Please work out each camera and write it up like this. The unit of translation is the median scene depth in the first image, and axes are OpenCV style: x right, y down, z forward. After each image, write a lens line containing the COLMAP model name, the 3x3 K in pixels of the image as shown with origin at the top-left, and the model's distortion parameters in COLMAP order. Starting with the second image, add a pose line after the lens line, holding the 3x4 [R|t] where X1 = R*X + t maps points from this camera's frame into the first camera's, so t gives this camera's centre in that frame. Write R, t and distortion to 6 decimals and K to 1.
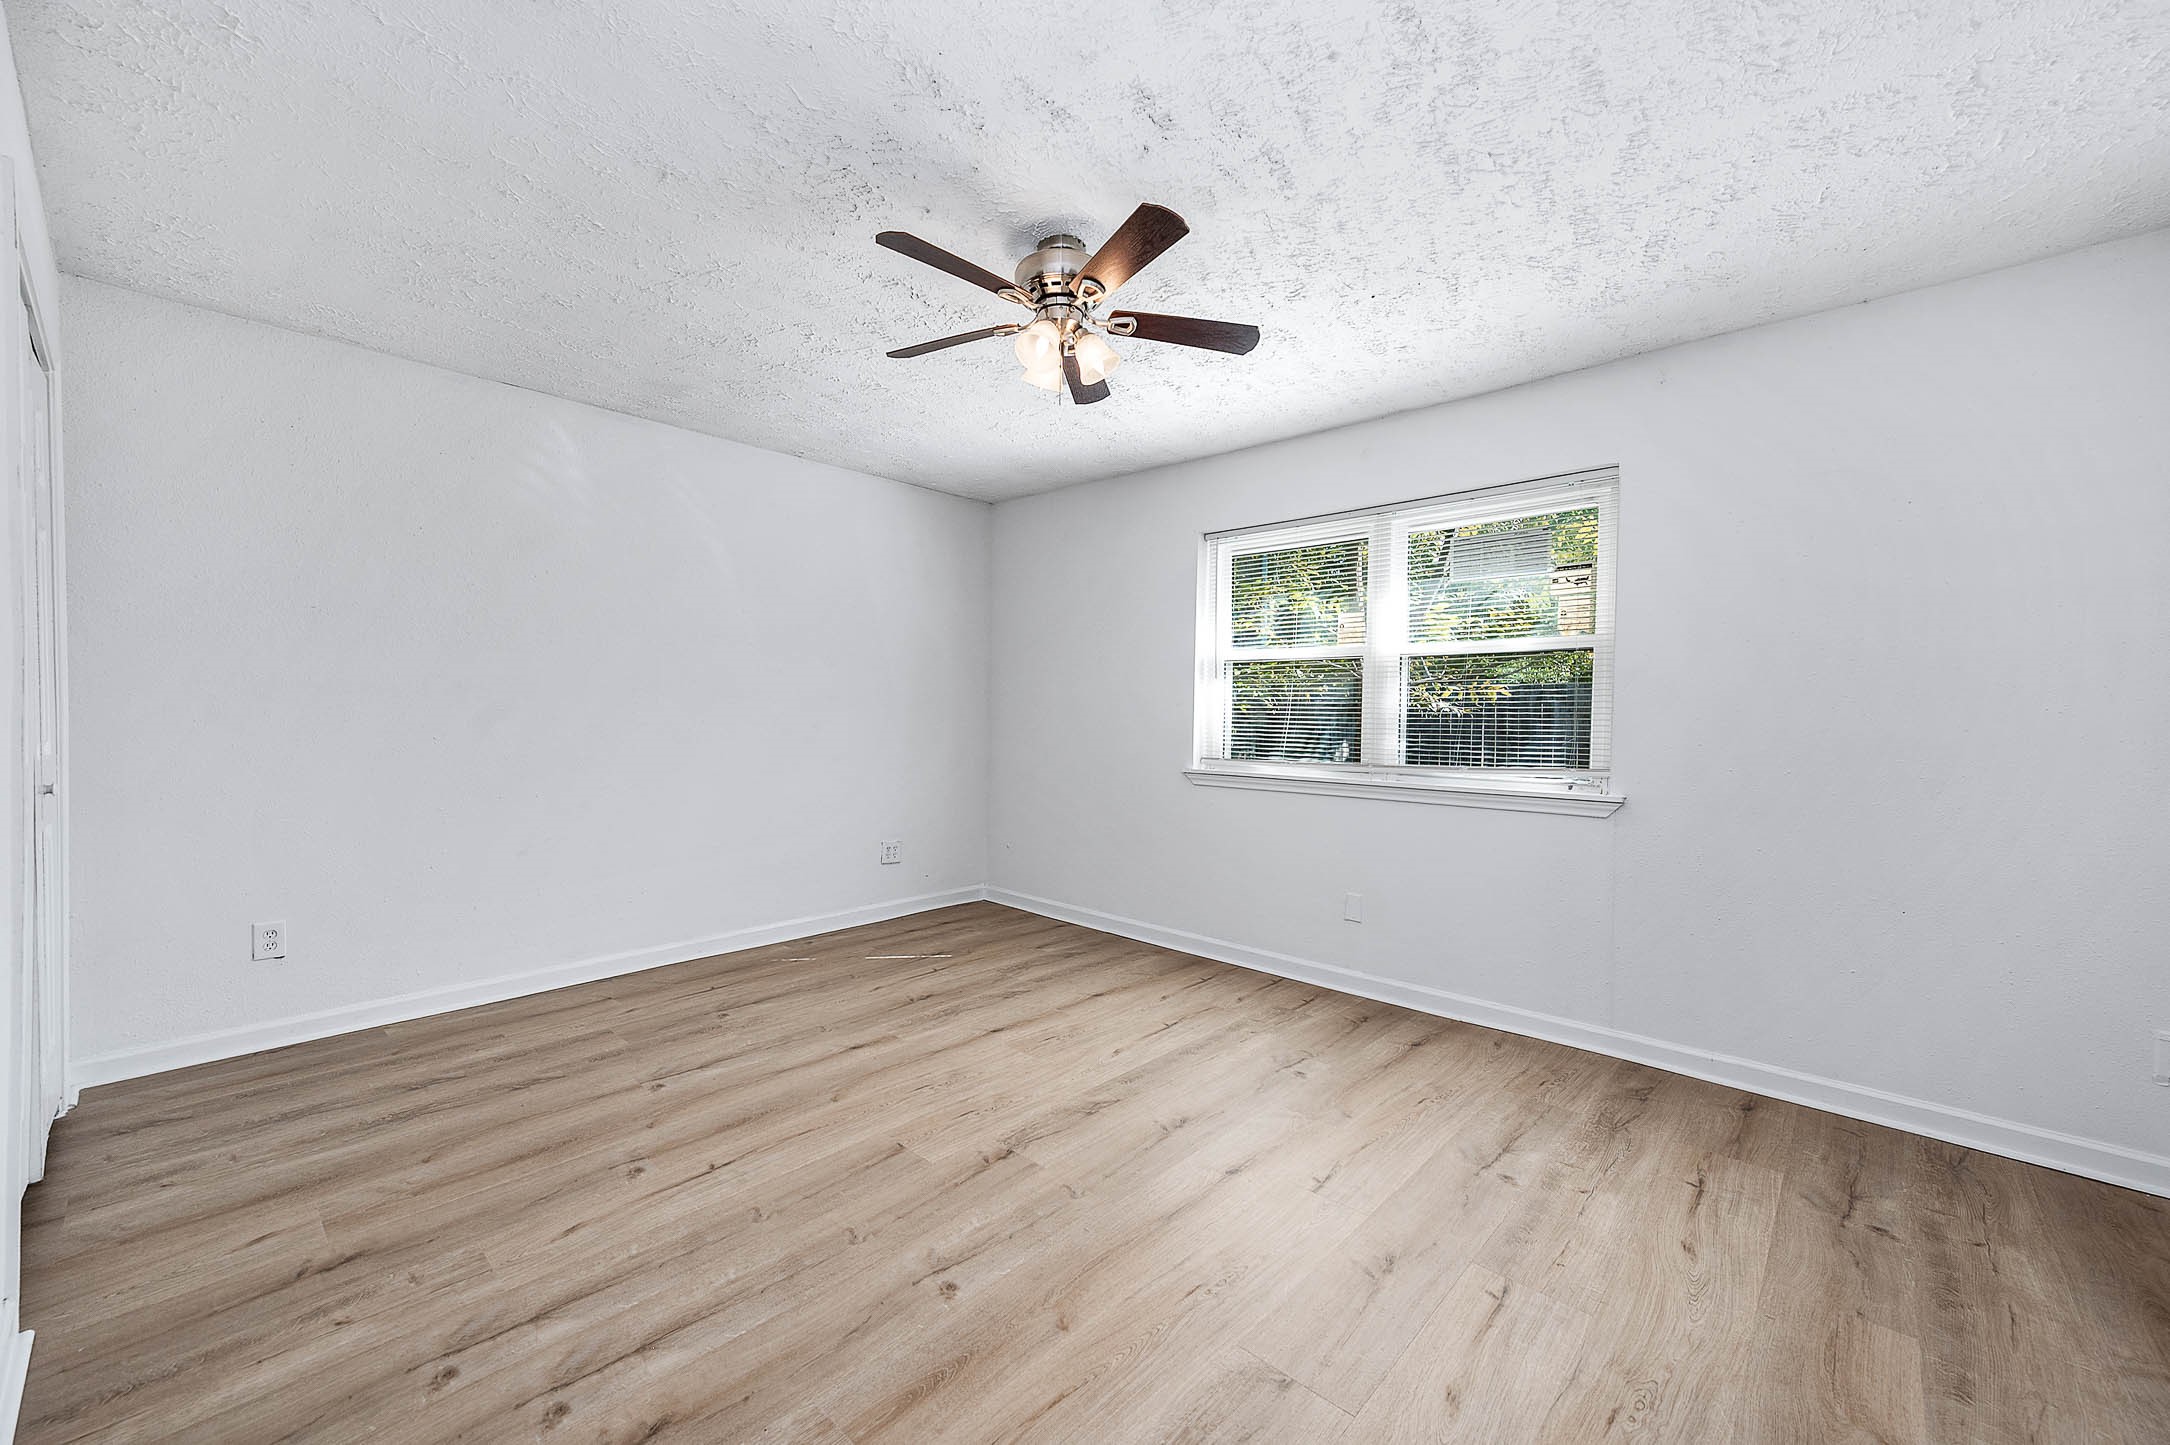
lens RADIAL K [[859.1, 0, 1083.5], [0, 859.1, 722.7], [0, 0, 1]] dist [0.001910, 0.000237]
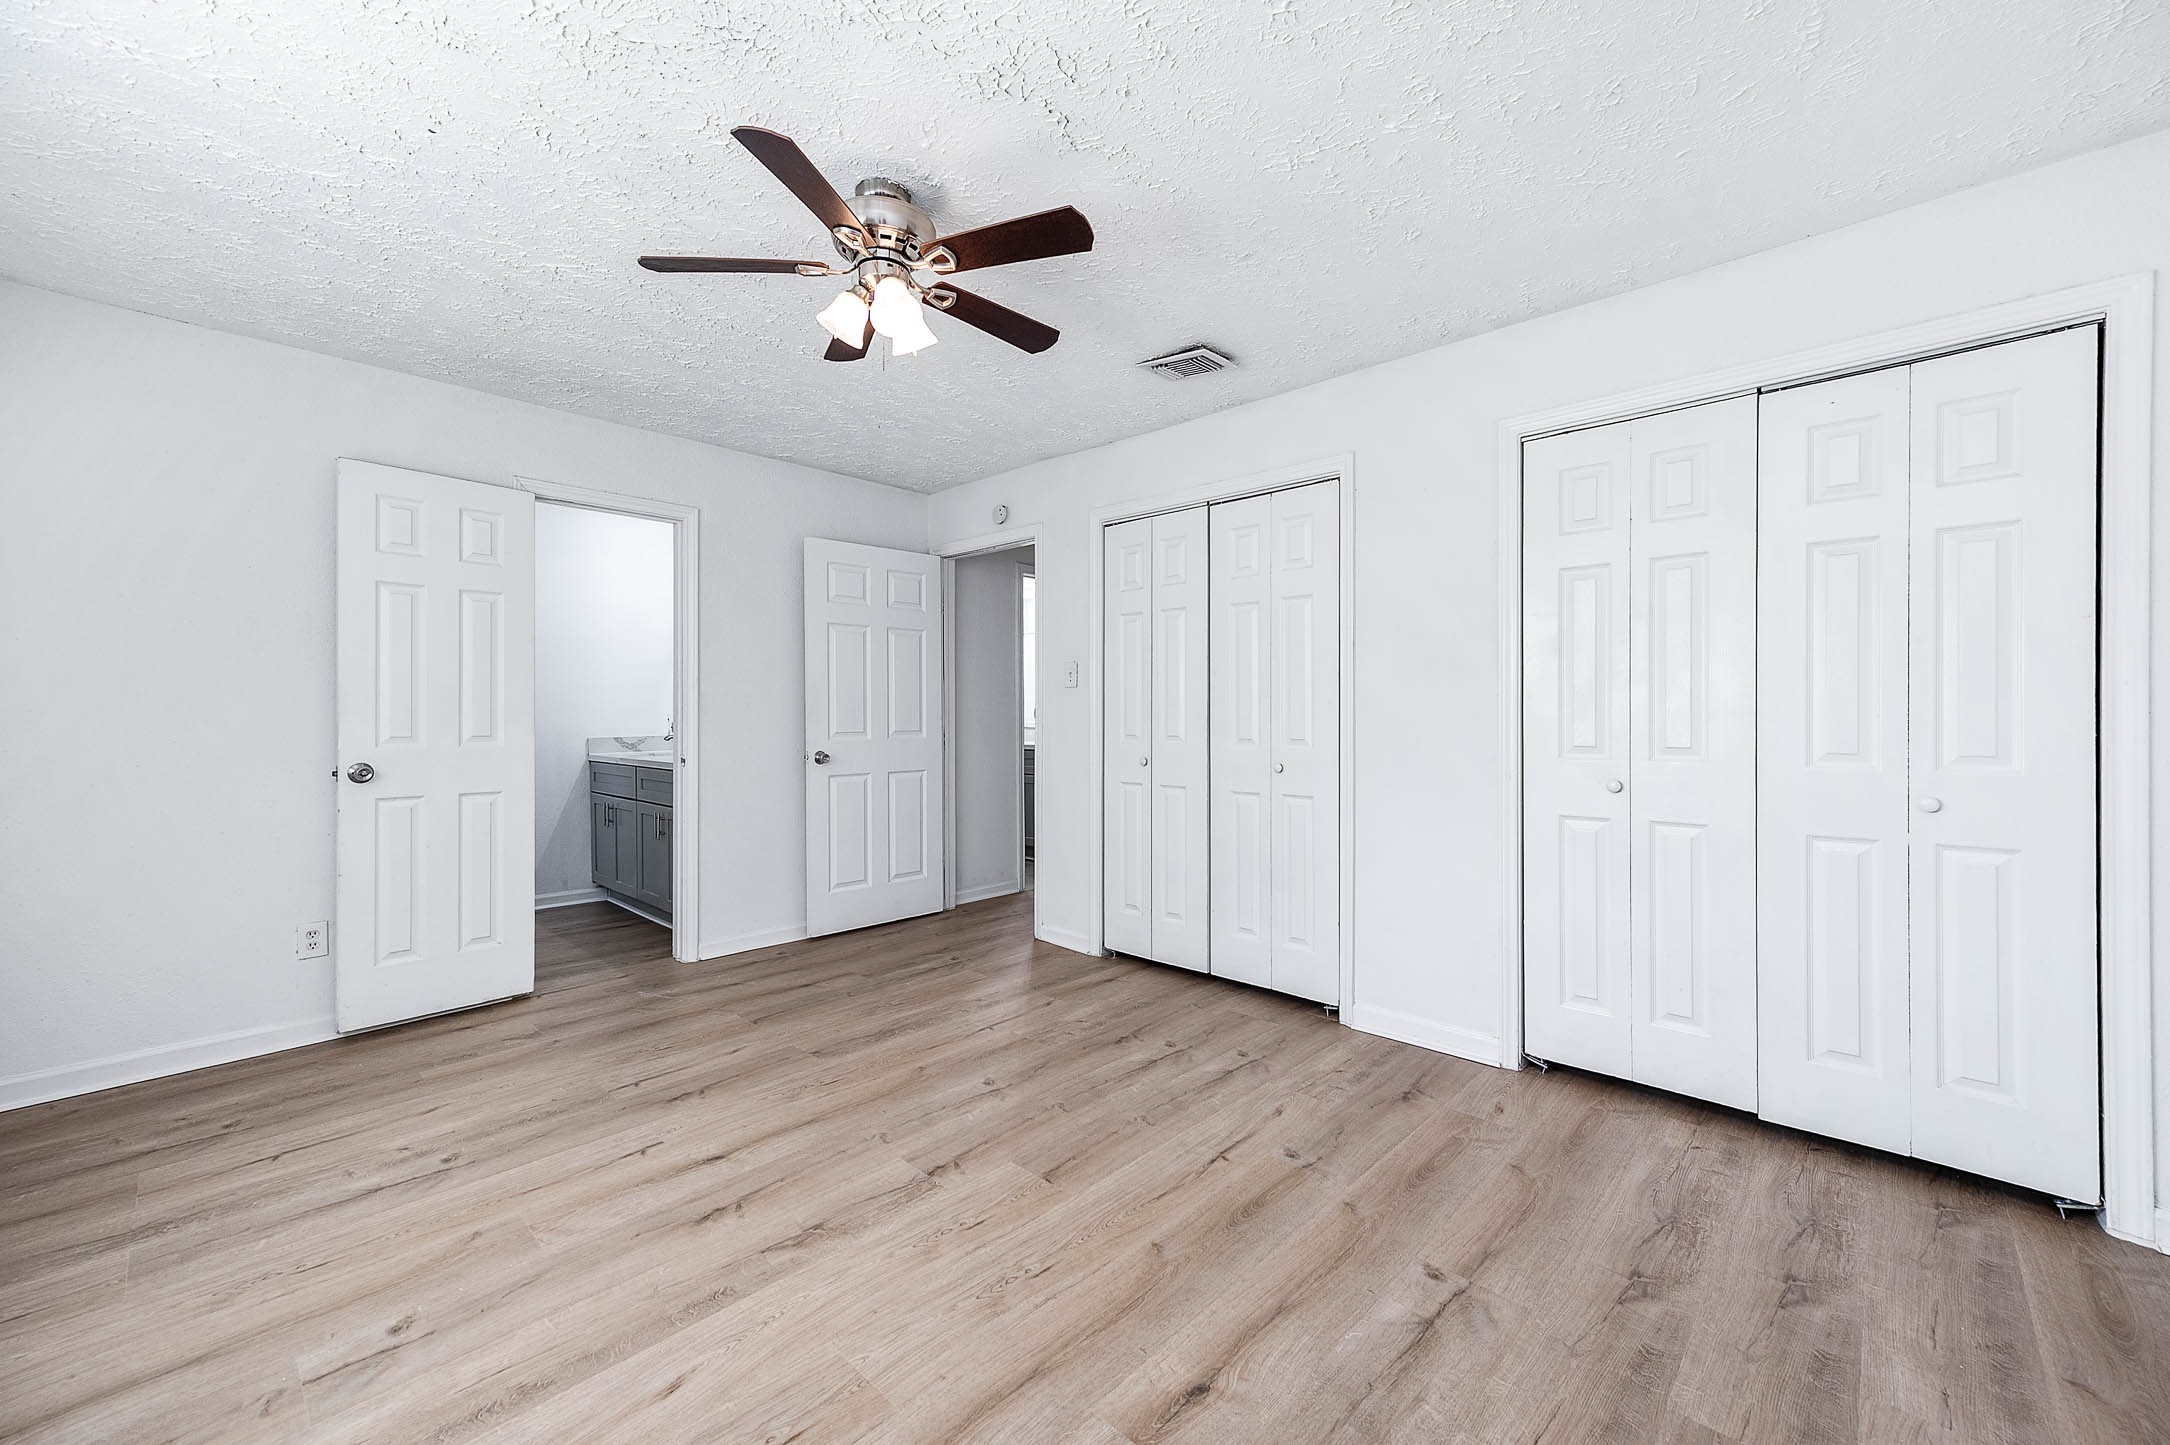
lens RADIAL K [[859.1, 0, 1087.1], [0, 859.1, 719.3], [0, 0, 1]] dist [0.001910, 0.000237]
pose [[-0.999845, -0.013751, 0.010960, -0.262330], [-0.013572, 0.999777, 0.016191, -0.020065], [-0.011181, 0.016039, -0.999809, 1.945333]]
